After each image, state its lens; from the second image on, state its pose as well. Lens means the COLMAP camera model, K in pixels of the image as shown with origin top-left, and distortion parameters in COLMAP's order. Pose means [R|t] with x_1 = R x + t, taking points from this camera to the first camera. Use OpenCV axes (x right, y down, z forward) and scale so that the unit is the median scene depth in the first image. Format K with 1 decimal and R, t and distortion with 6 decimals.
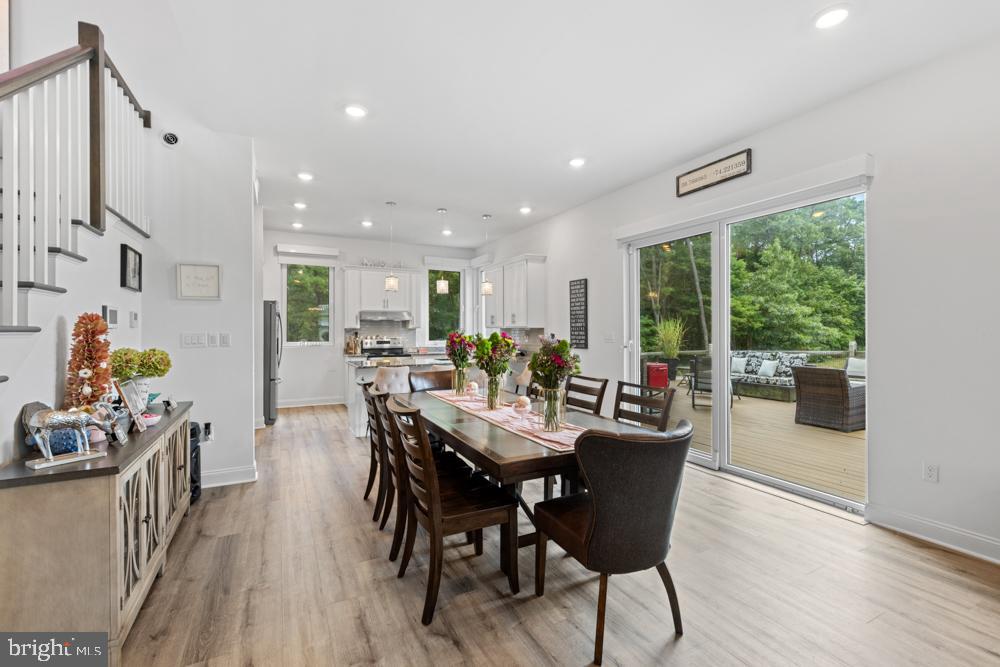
lens RADIAL K [[429.0, 0, 503.6], [0, 429.0, 335.7], [0, 0, 1]] dist [0.002648, -0.000067]
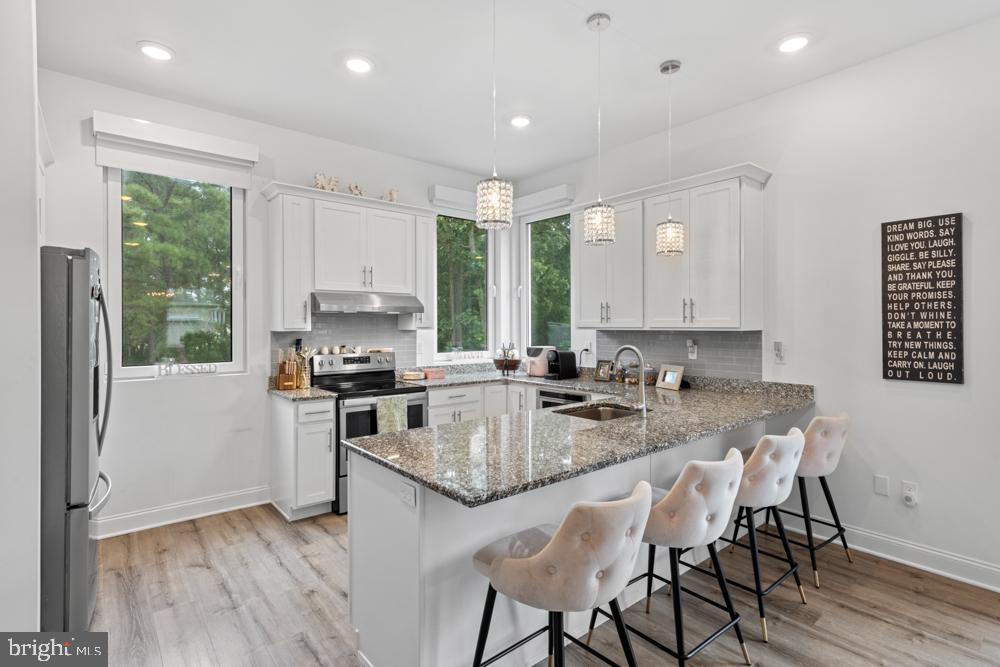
lens RADIAL K [[487.1, 0, 504.8], [0, 487.1, 330.3], [0, 0, 1]] dist [0.001732, -0.000313]
pose [[0.976684, -0.004928, 0.214625, -0.316010], [0.004902, 0.999988, 0.000654, -0.022075], [-0.214626, 0.000413, 0.976696, 0.598243]]
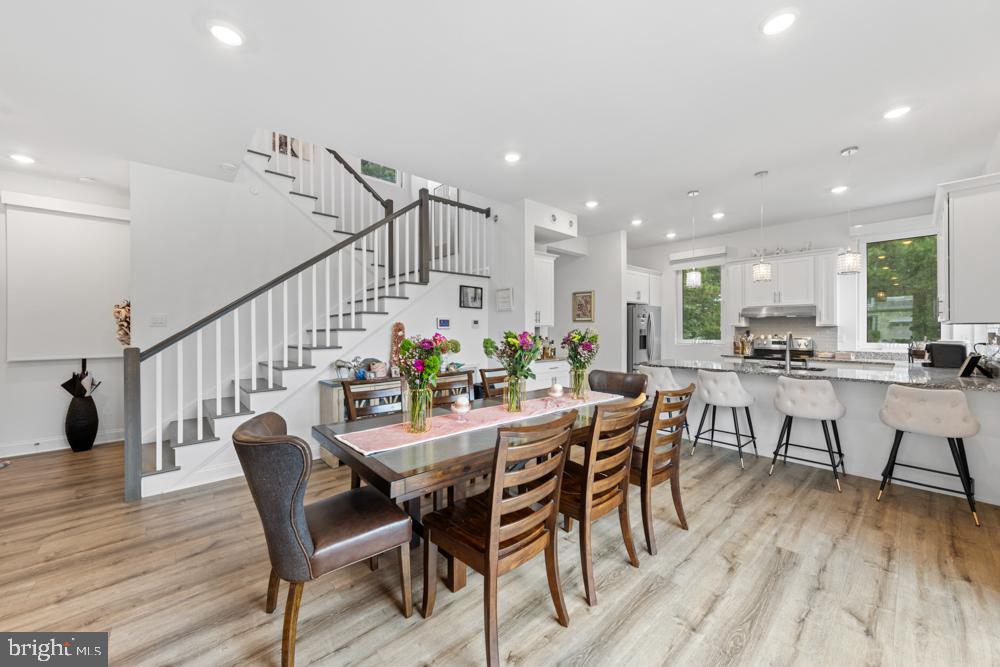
lens RADIAL K [[368.5, 0, 502.0], [0, 368.5, 327.6], [0, 0, 1]] dist [0.001764, 0.000624]
pose [[0.250550, -0.008431, -0.968067, 0.381551], [-0.007991, 0.999910, -0.010777, -0.002938], [0.968071, 0.010436, 0.250460, 0.379111]]
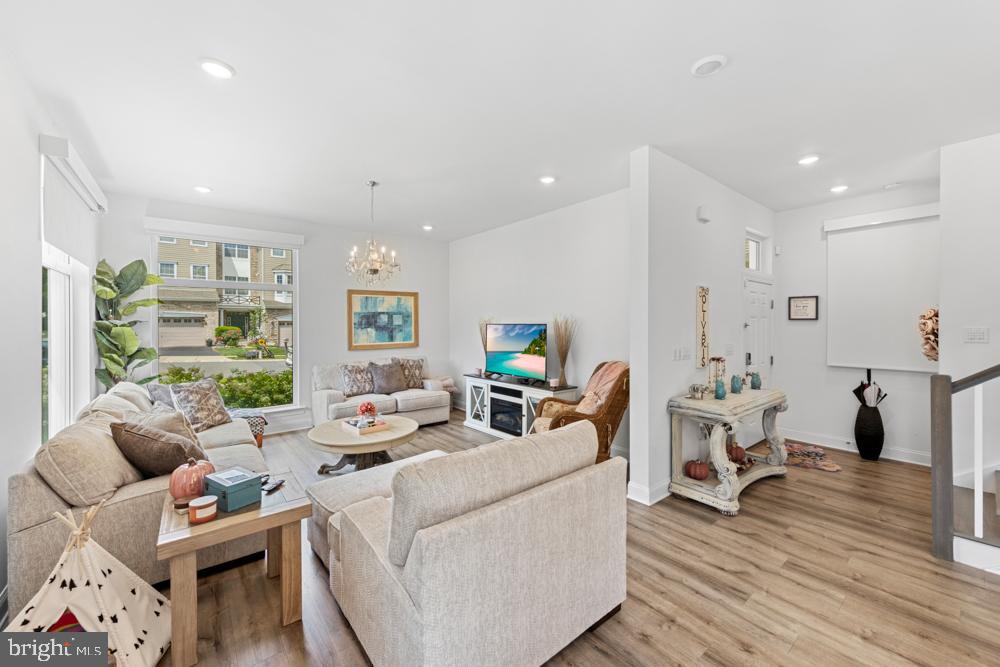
lens RADIAL K [[386.9, 0, 502.9], [0, 386.9, 326.7], [0, 0, 1]] dist [0.005617, 0.000544]
pose [[-0.981025, 0.005827, -0.193793, 0.347242], [0.001451, 0.999741, 0.022717, -0.040785], [0.193875, 0.022005, -0.980779, 0.357965]]
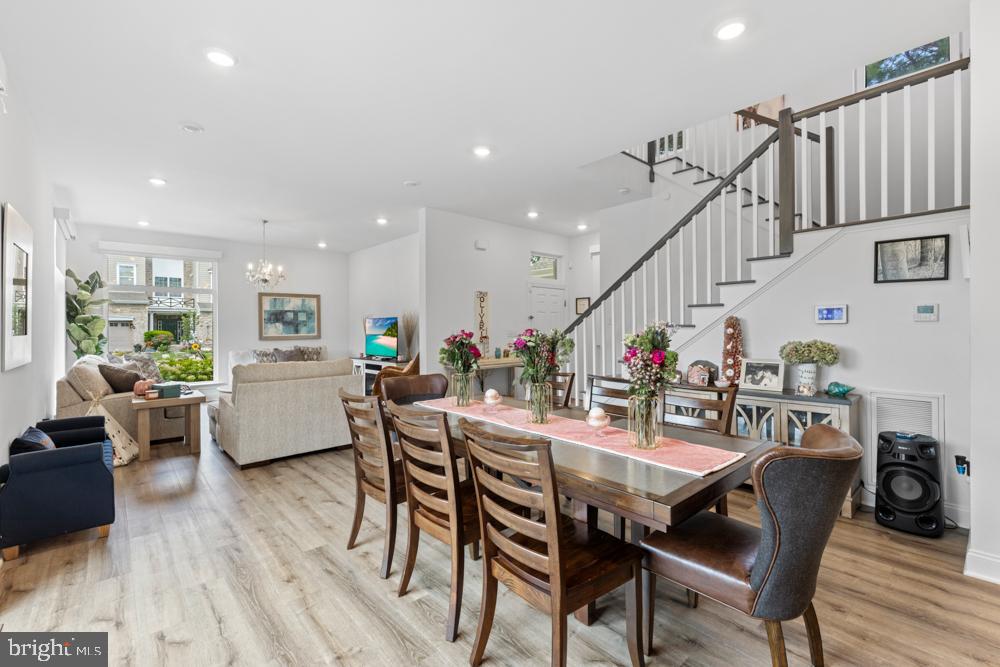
lens RADIAL K [[427.0, 0, 504.7], [0, 427.0, 330.5], [0, 0, 1]] dist [0.002238, -0.000959]
pose [[-0.966147, 0.009777, -0.257807, 0.127338], [0.005131, 0.999812, 0.018687, -0.011640], [0.257941, 0.016731, -0.966016, 0.869512]]
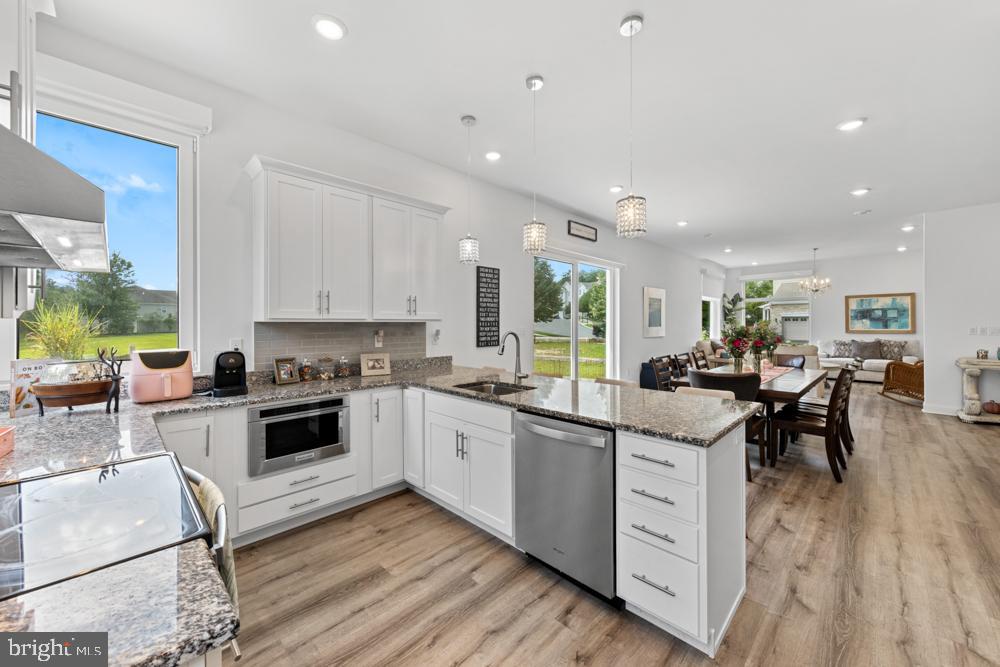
lens RADIAL K [[379.8, 0, 500.5], [0, 379.8, 324.9], [0, 0, 1]] dist [0.006304, -0.000052]
pose [[-0.300560, -0.001982, 0.953761, -0.546280], [0.011692, 0.999915, 0.005762, -0.017549], [-0.953691, 0.012883, -0.300511, 1.166043]]
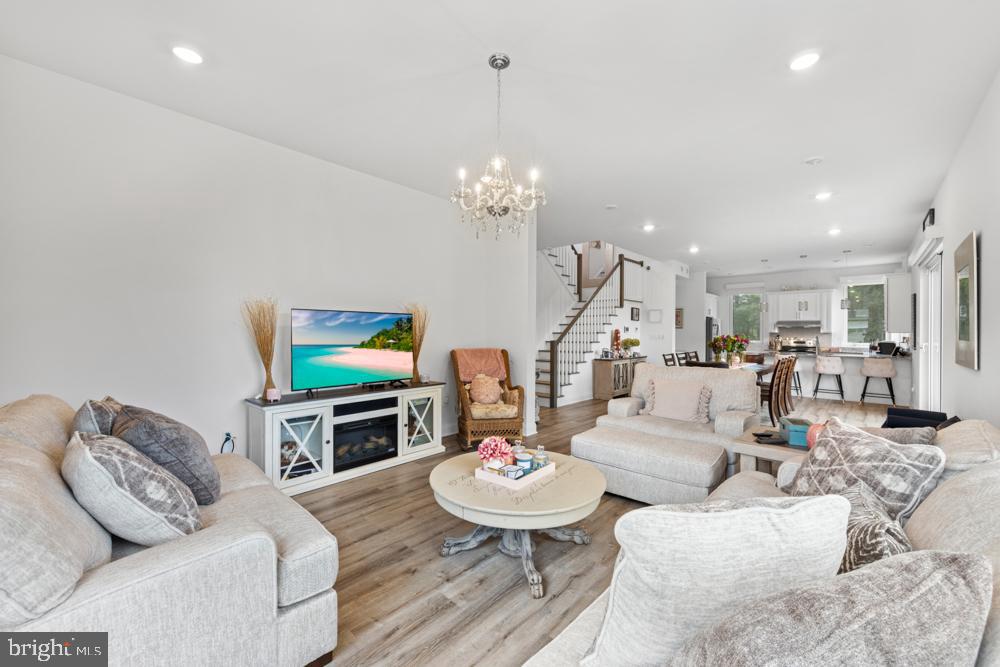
lens RADIAL K [[386.9, 0, 503.3], [0, 386.9, 330.1], [0, 0, 1]] dist [0.005617, 0.000544]
pose [[0.334639, -0.006374, -0.942325, 0.805512], [-0.016409, 0.999786, -0.012590, 0.009116], [0.942204, 0.019675, 0.334462, -0.472708]]
